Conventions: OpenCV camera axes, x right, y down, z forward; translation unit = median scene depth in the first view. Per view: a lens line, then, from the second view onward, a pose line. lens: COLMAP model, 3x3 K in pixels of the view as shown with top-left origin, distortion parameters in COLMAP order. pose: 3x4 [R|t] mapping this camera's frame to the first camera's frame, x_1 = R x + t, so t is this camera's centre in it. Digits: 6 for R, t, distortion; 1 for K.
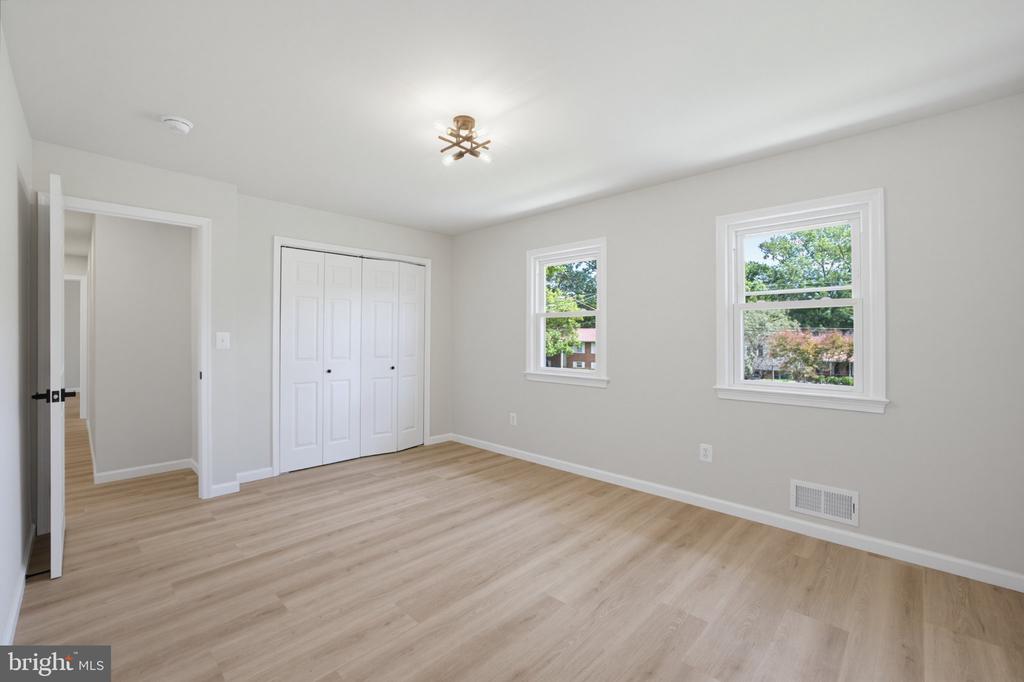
lens RADIAL K [[435.0, 0, 512.0], [0, 435.0, 341.0], [0, 0, 1]] dist [-0.020569, 0.000294]
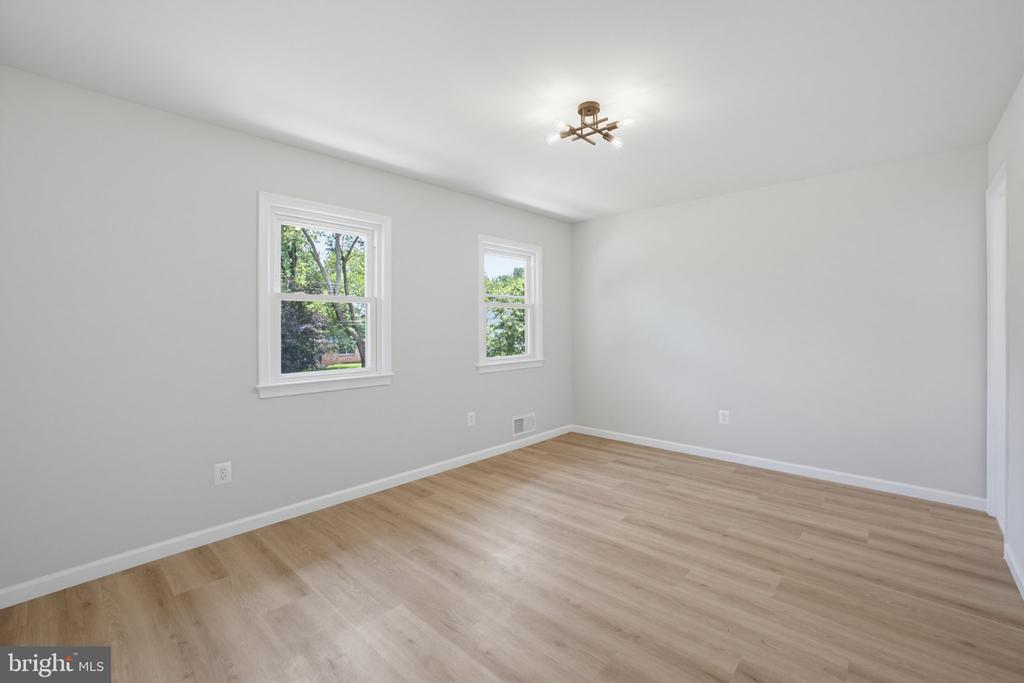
lens RADIAL K [[435.8, 0, 520.0], [0, 435.8, 333.2], [0, 0, 1]] dist [-0.020138, -0.000042]
pose [[-0.026797, -0.017551, 0.999487, -0.809879], [0.018490, 0.999666, 0.018050, -0.011107], [-0.999470, 0.018964, -0.026464, 0.878714]]
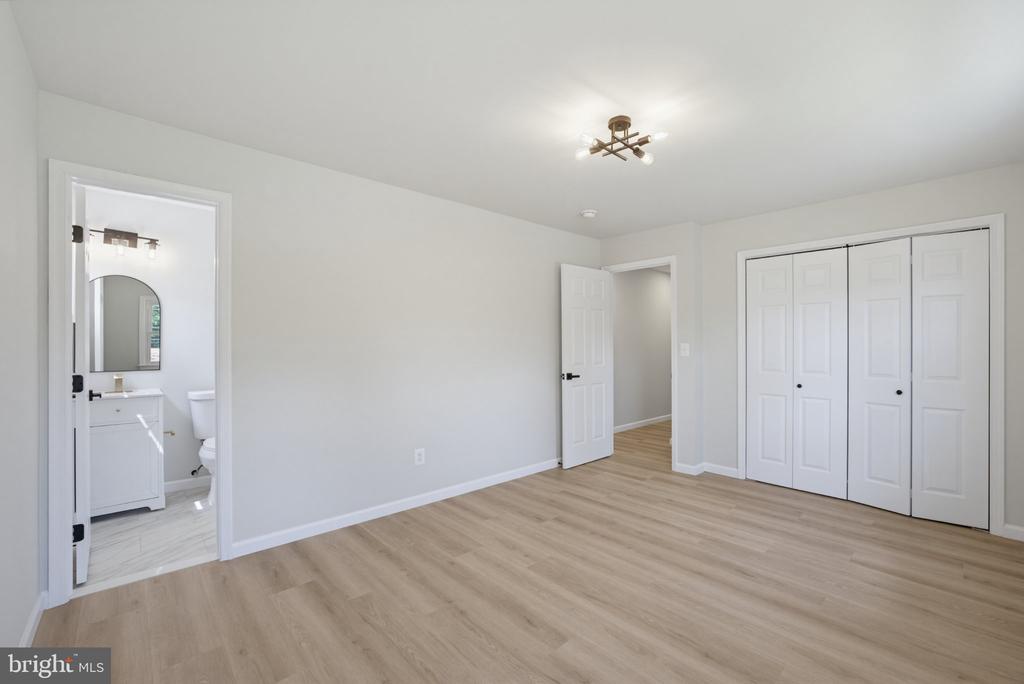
lens RADIAL K [[431.7, 0, 516.9], [0, 431.7, 346.9], [0, 0, 1]] dist [-0.045736, 0.017491]
pose [[-0.058473, 0.001620, -0.998288, 0.628379], [-0.014756, 0.999888, 0.002487, -0.005071], [0.998180, 0.014876, -0.058443, 0.613812]]
